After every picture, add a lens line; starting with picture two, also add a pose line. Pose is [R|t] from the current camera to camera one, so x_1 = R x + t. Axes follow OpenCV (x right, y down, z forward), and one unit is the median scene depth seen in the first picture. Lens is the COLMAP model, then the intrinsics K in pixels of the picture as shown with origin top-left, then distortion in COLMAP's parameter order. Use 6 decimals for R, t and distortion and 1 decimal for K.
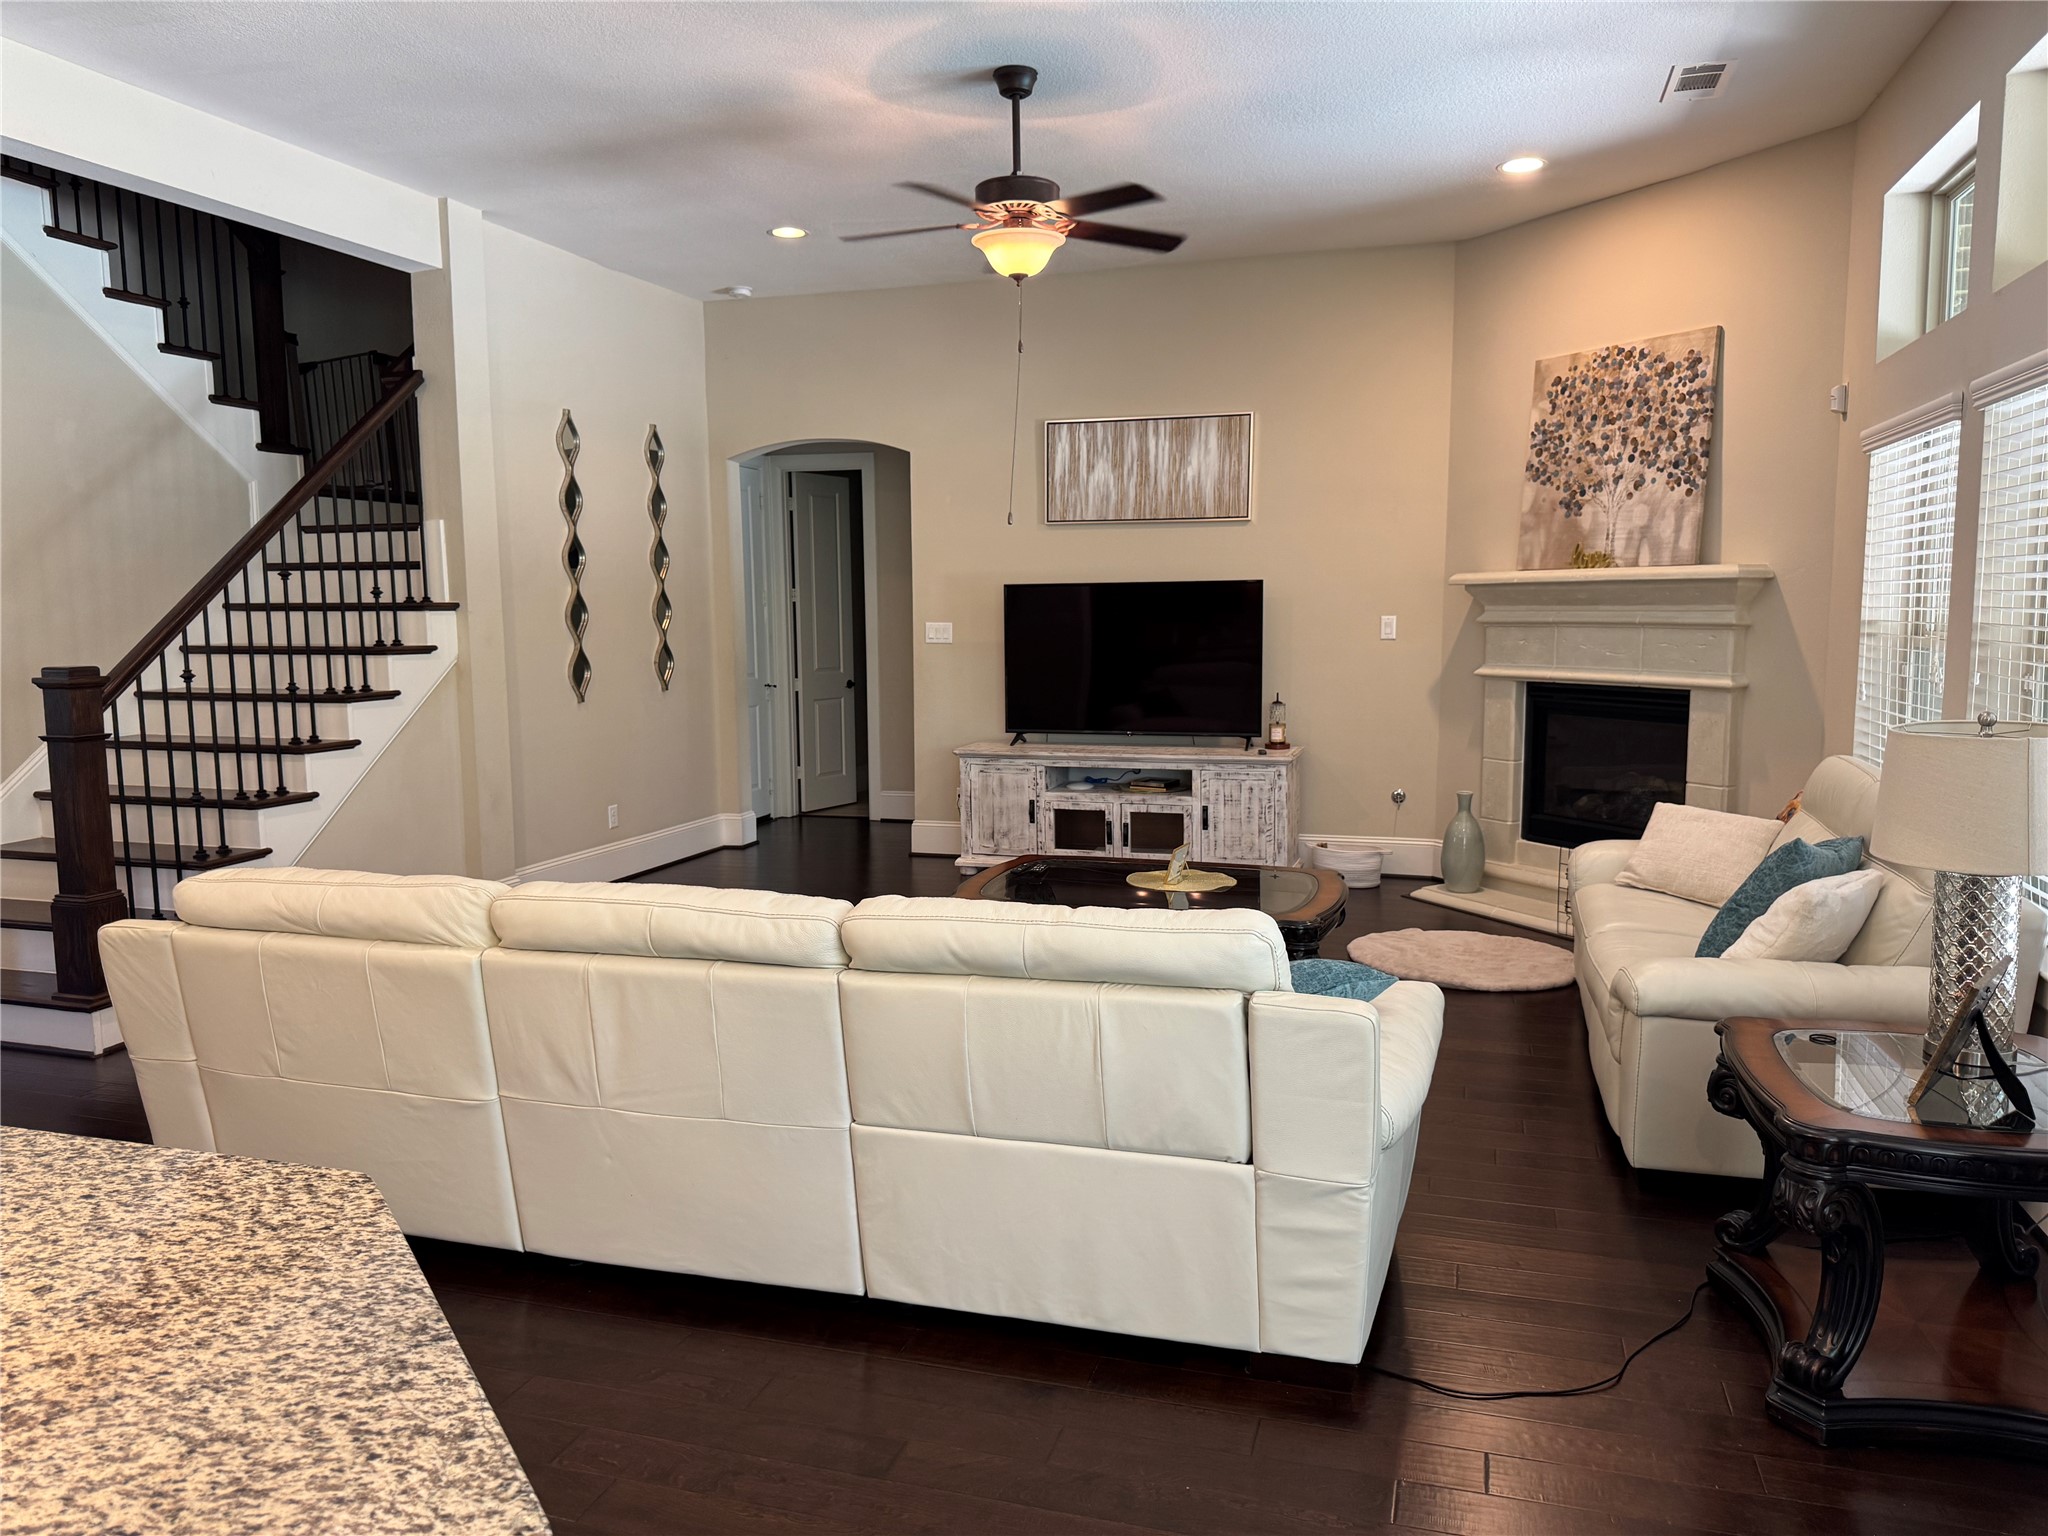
lens RADIAL K [[1437.8, 0, 1042.2], [0, 1437.8, 815.4], [0, 0, 1]] dist [0.055960, -0.079782]
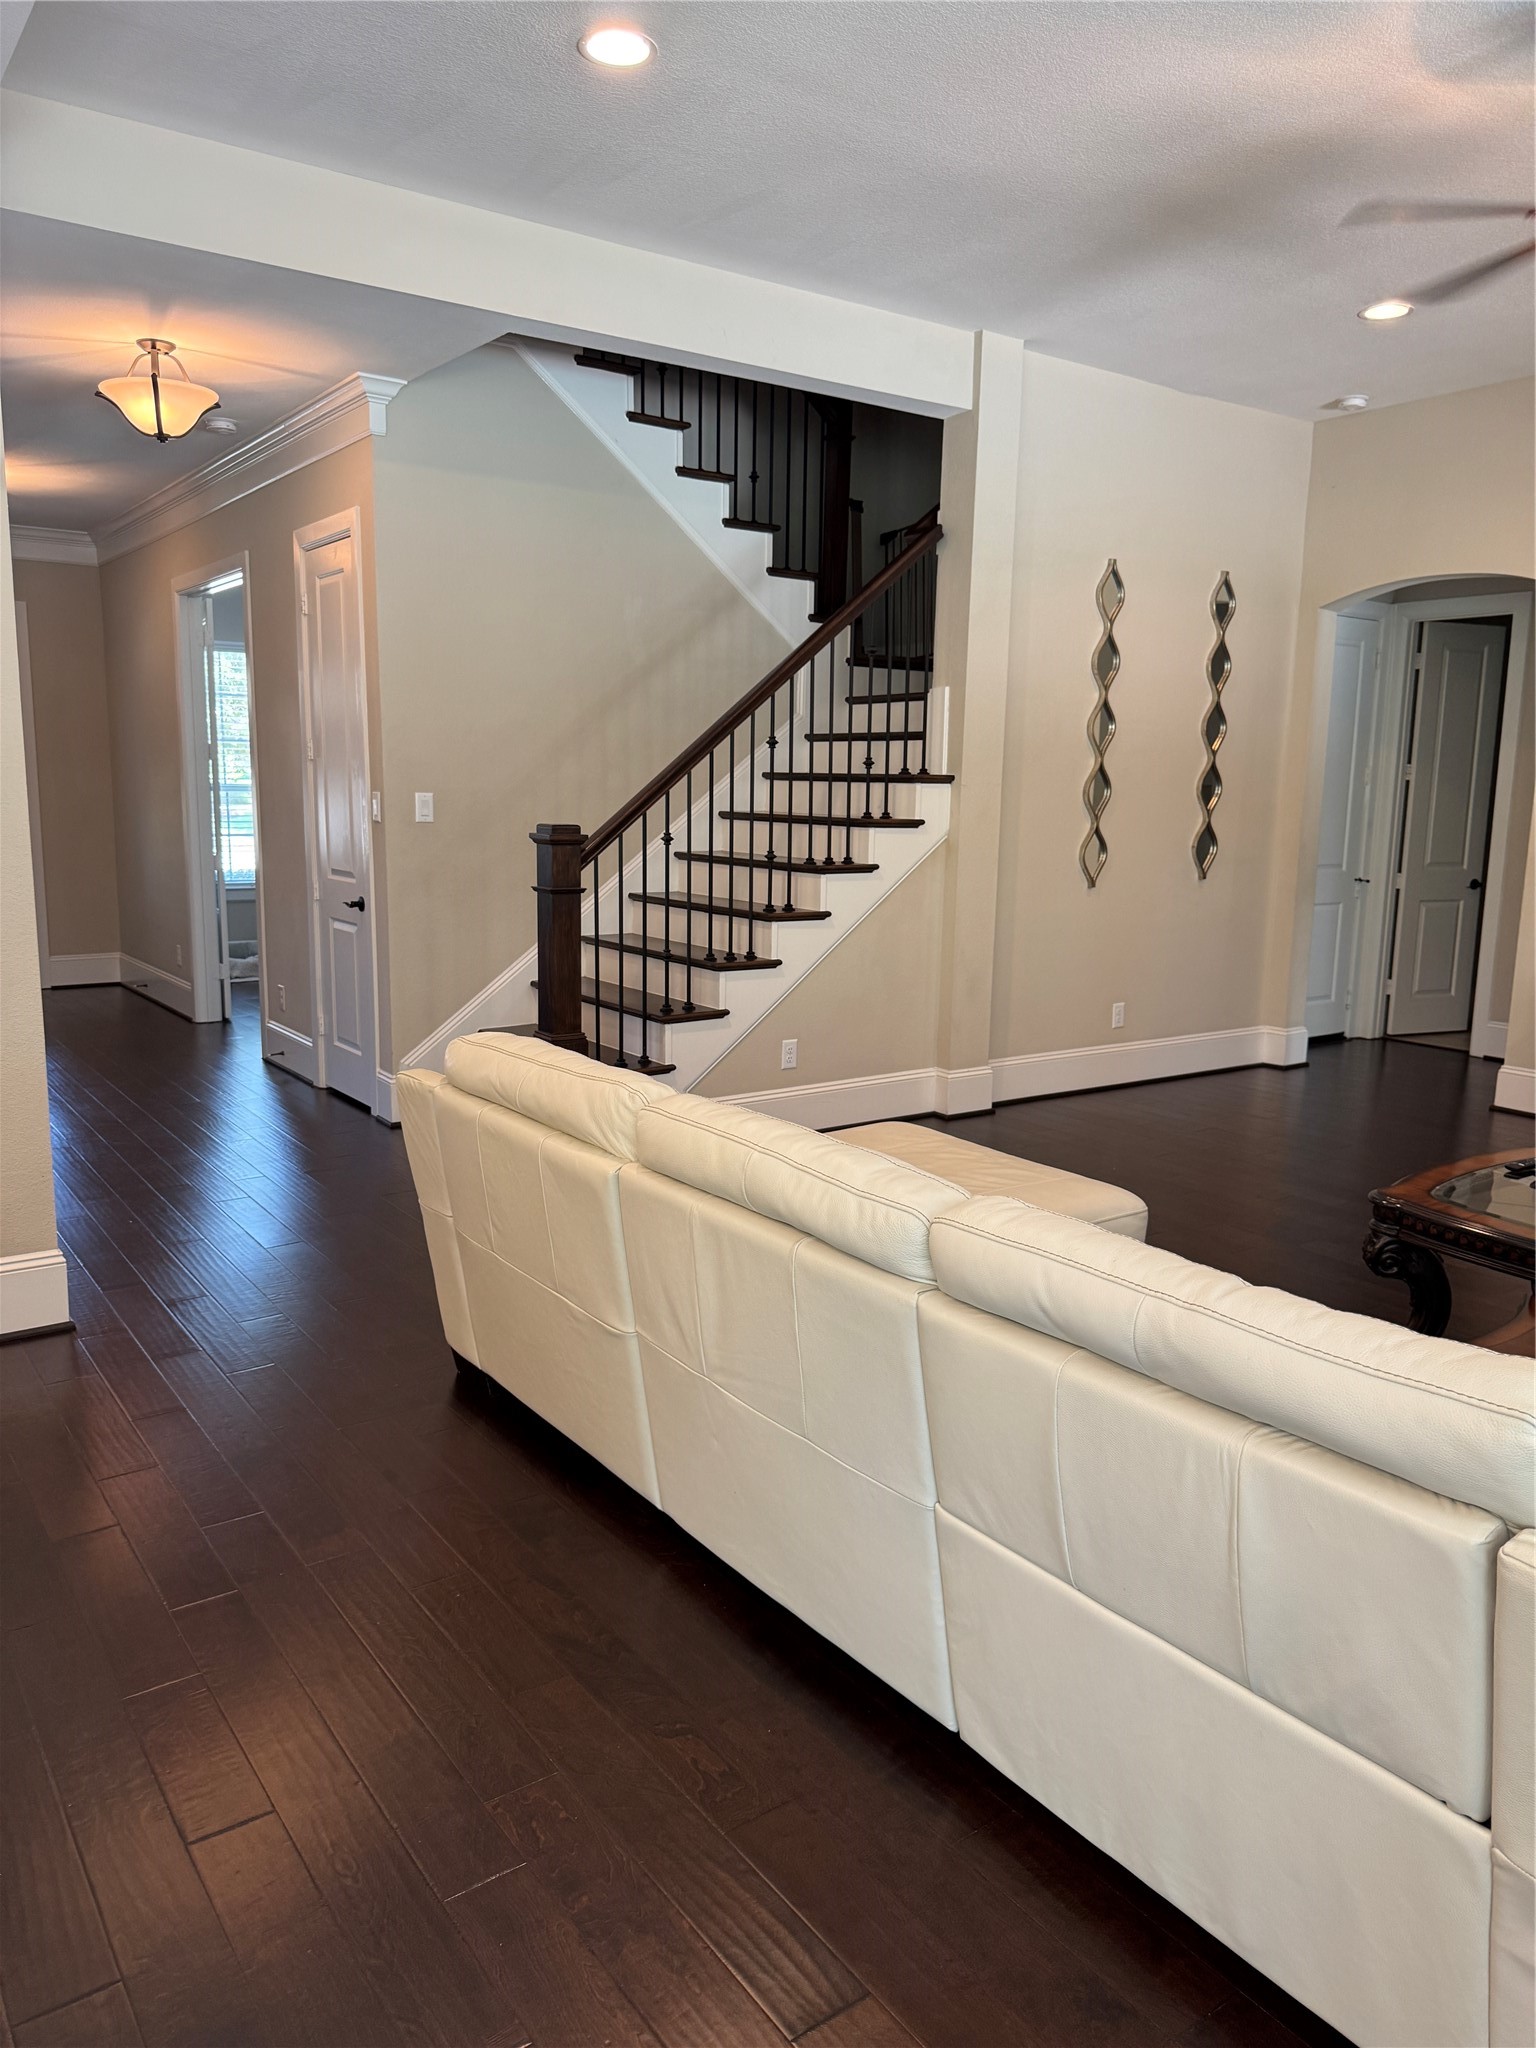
lens RADIAL K [[1437.8, 0, 762.3], [0, 1437.8, 1058.3], [0, 0, 1]] dist [0.055960, -0.079782]
pose [[0.783114, 0.137192, -0.606557, 0.100724], [-0.111875, 0.990529, 0.079599, -0.024855], [0.611733, 0.005524, 0.791045, 0.187489]]
